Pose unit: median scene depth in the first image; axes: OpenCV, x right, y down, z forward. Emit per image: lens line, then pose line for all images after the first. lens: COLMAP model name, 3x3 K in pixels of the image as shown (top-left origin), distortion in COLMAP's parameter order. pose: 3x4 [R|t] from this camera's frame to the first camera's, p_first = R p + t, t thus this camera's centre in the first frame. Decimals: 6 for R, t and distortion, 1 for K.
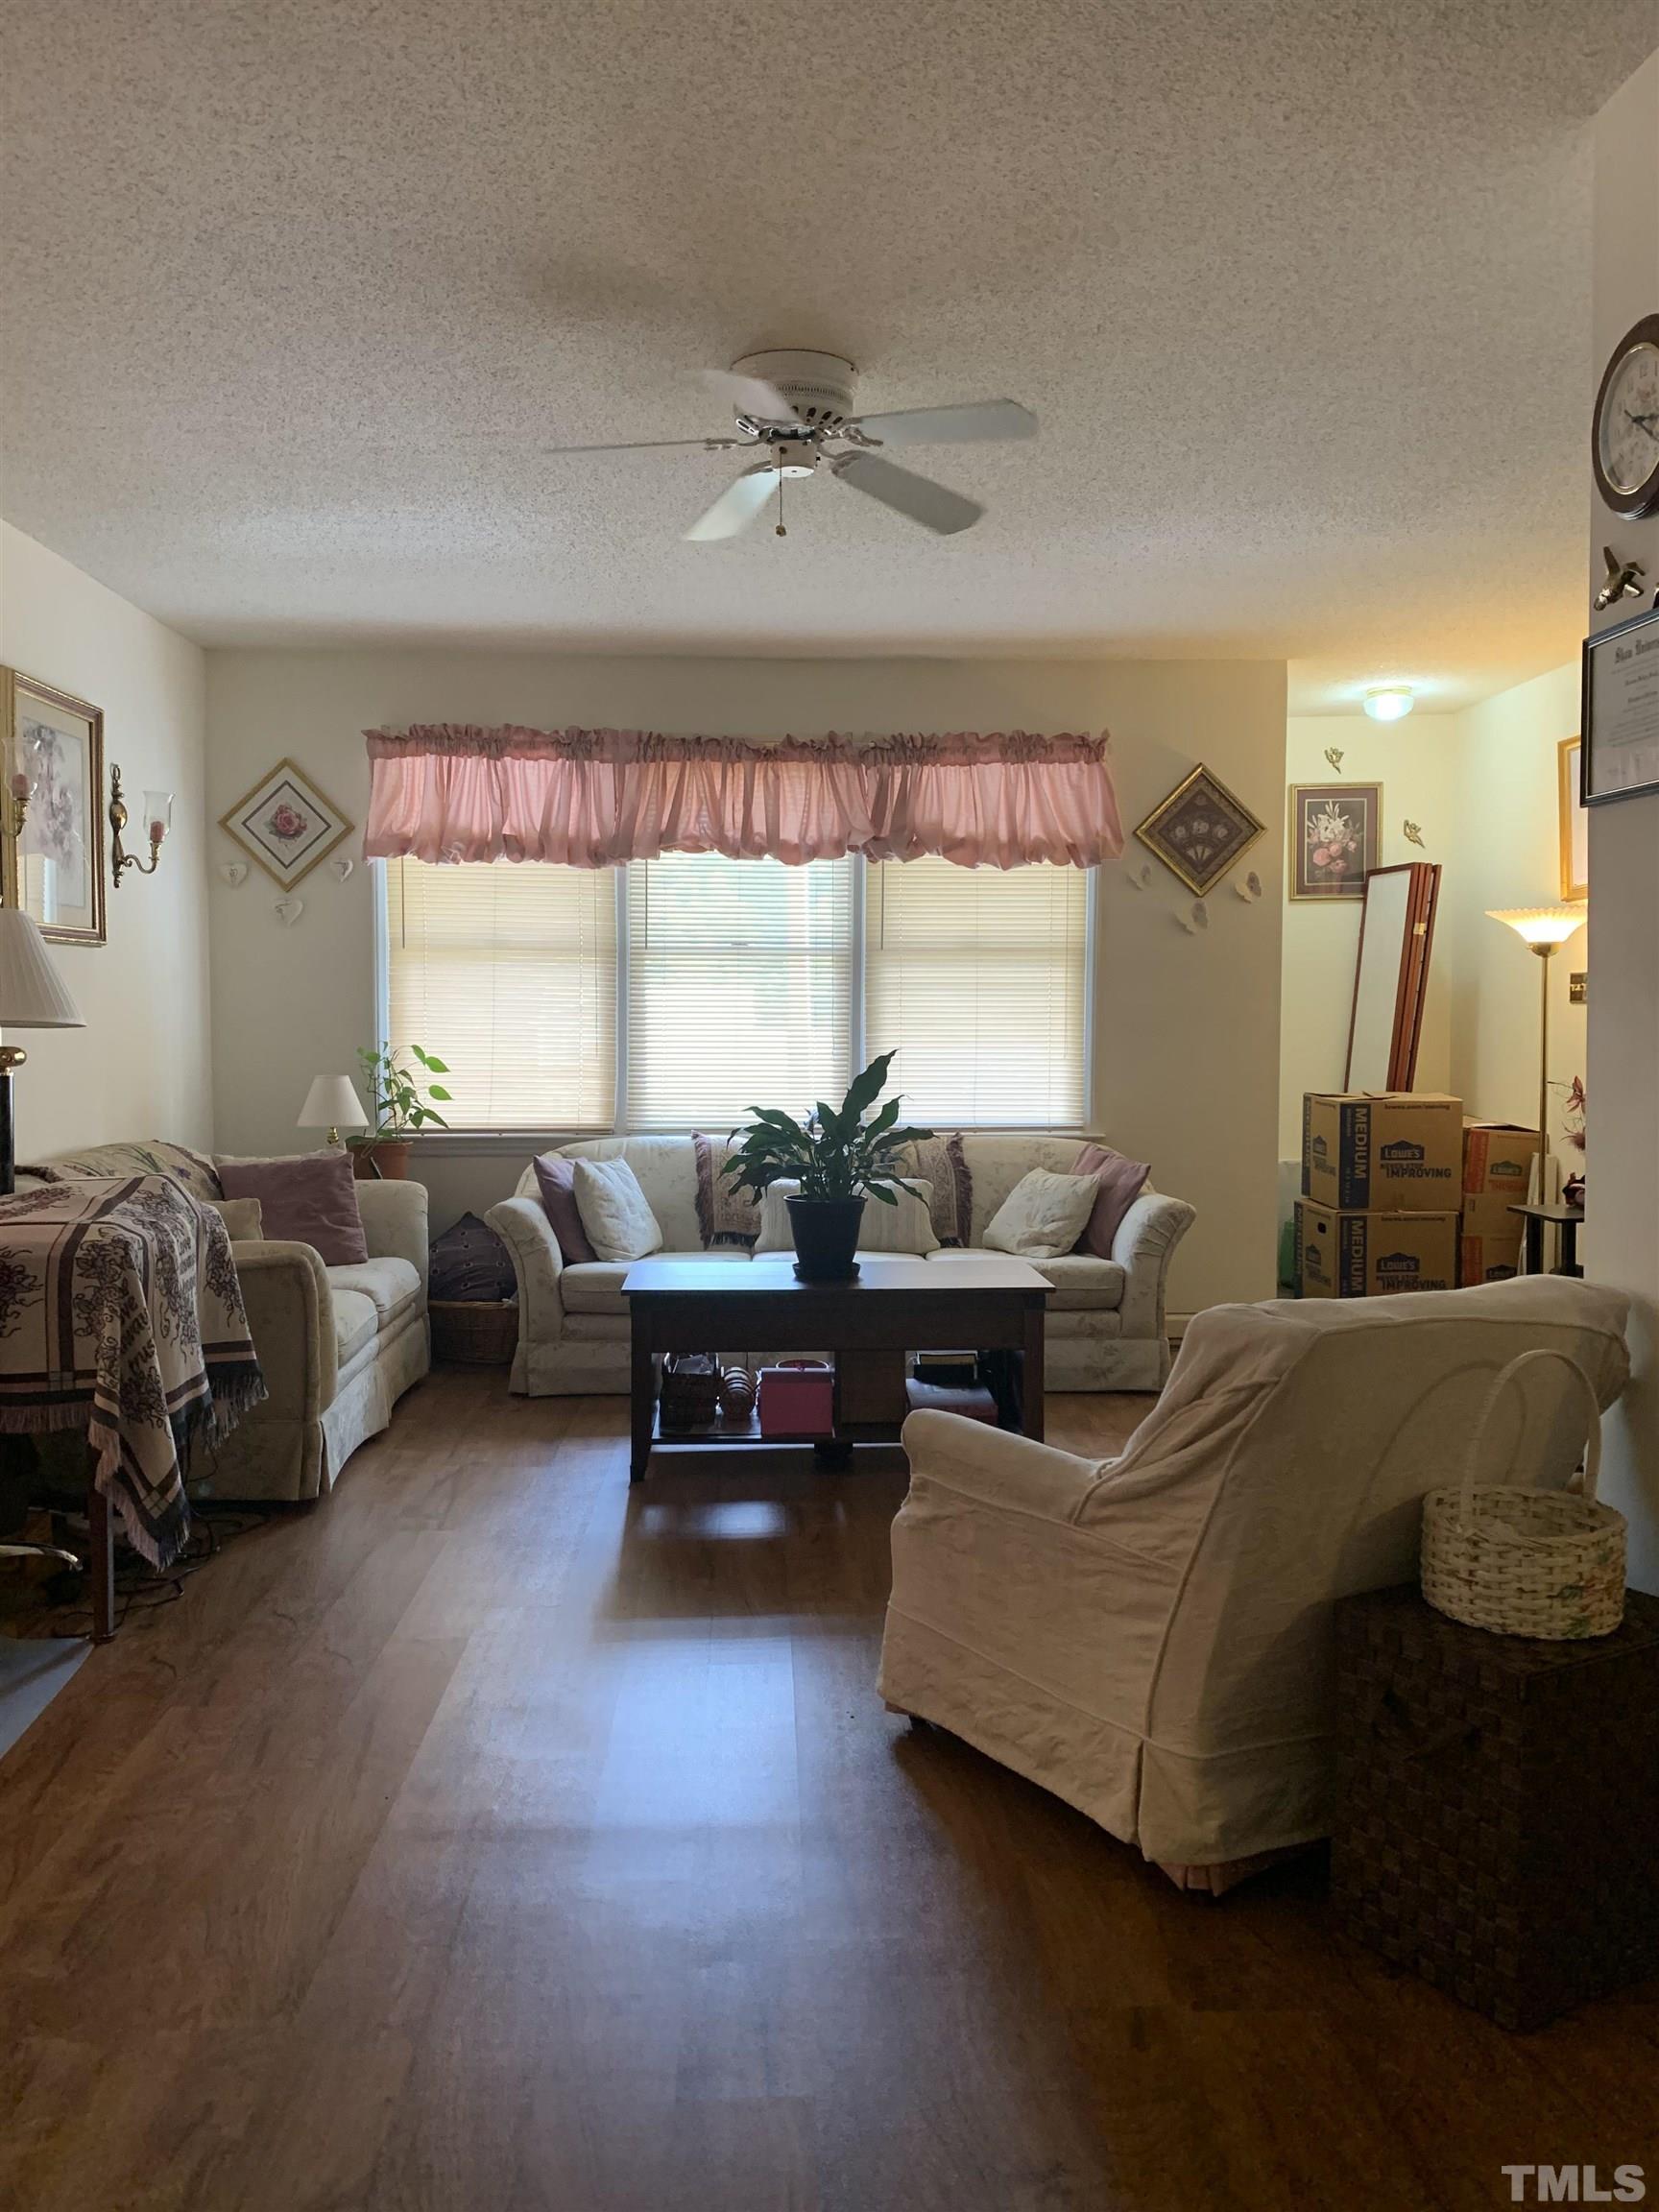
lens RADIAL K [[1677.1, 0, 829.5], [0, 1677.1, 1106.0], [0, 0, 1]] dist [0.125632, -0.296326]
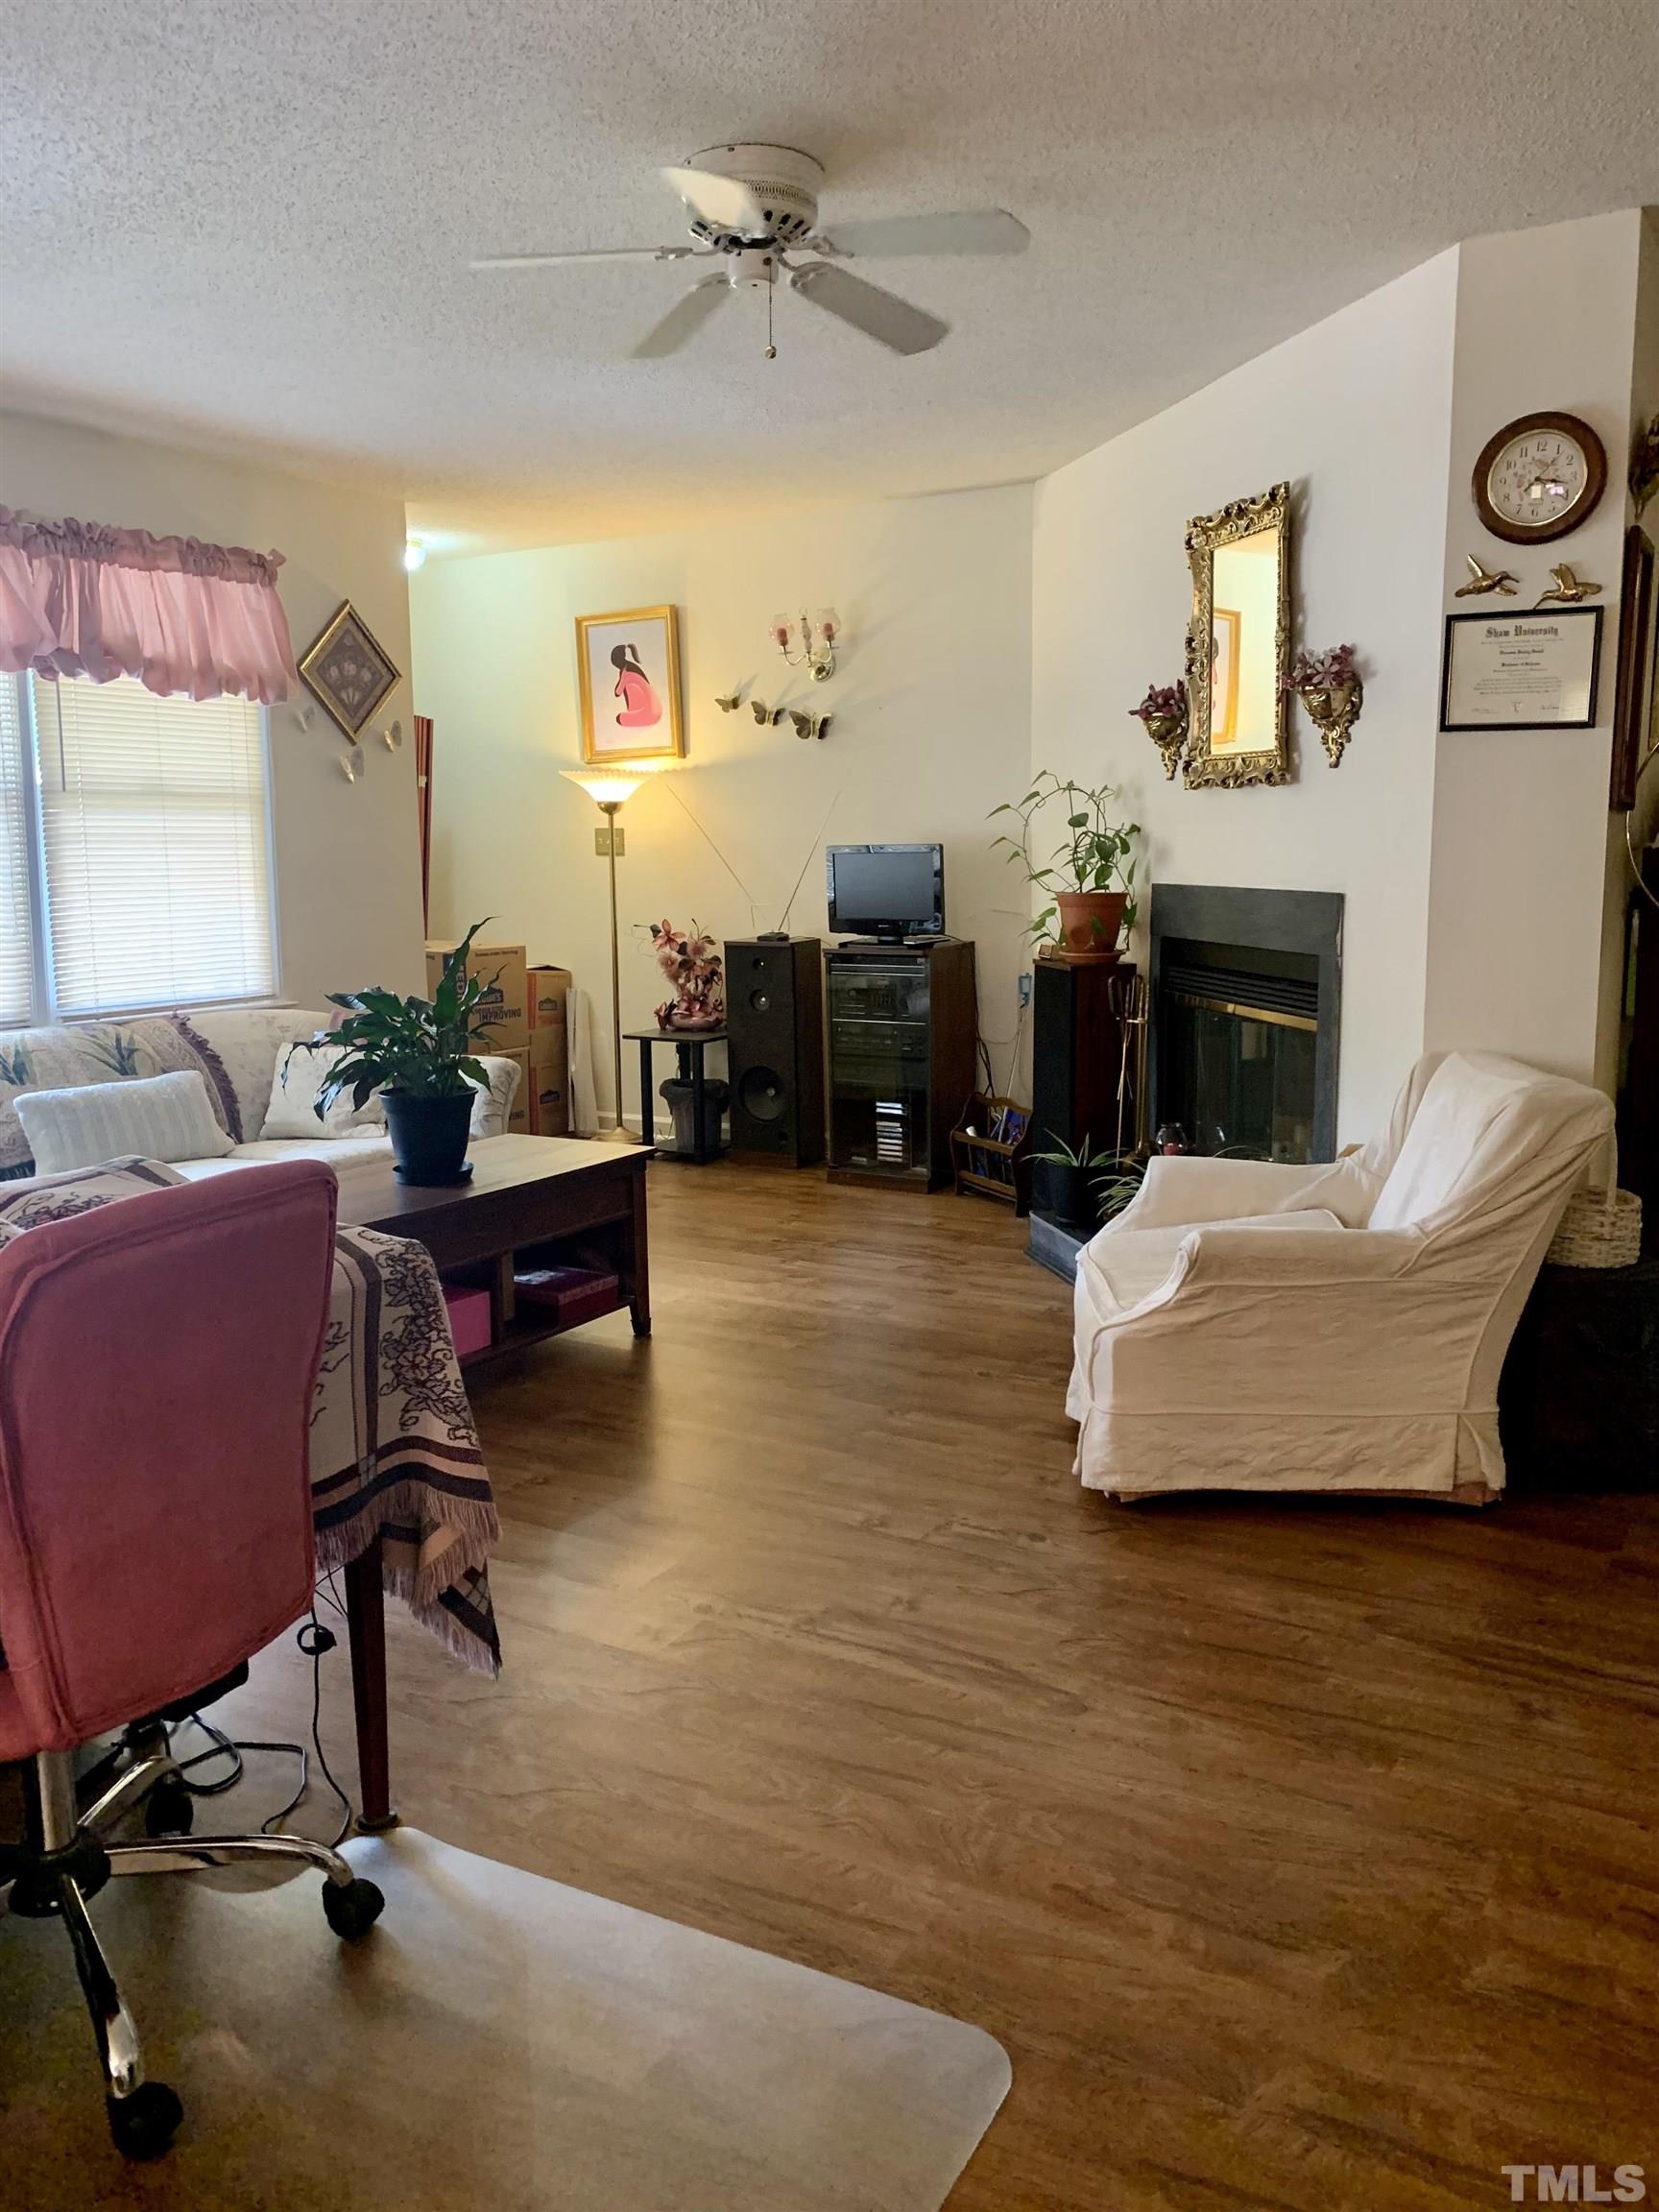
lens RADIAL K [[1700.1, 0, 795.2], [0, 1700.1, 1091.8], [0, 0, 1]] dist [0.013912, 0.001709]
pose [[0.554394, -0.122856, 0.823136, -0.464116], [0.051618, 0.992216, 0.113327, -0.025837], [-0.830652, -0.020339, 0.556420, 0.262402]]
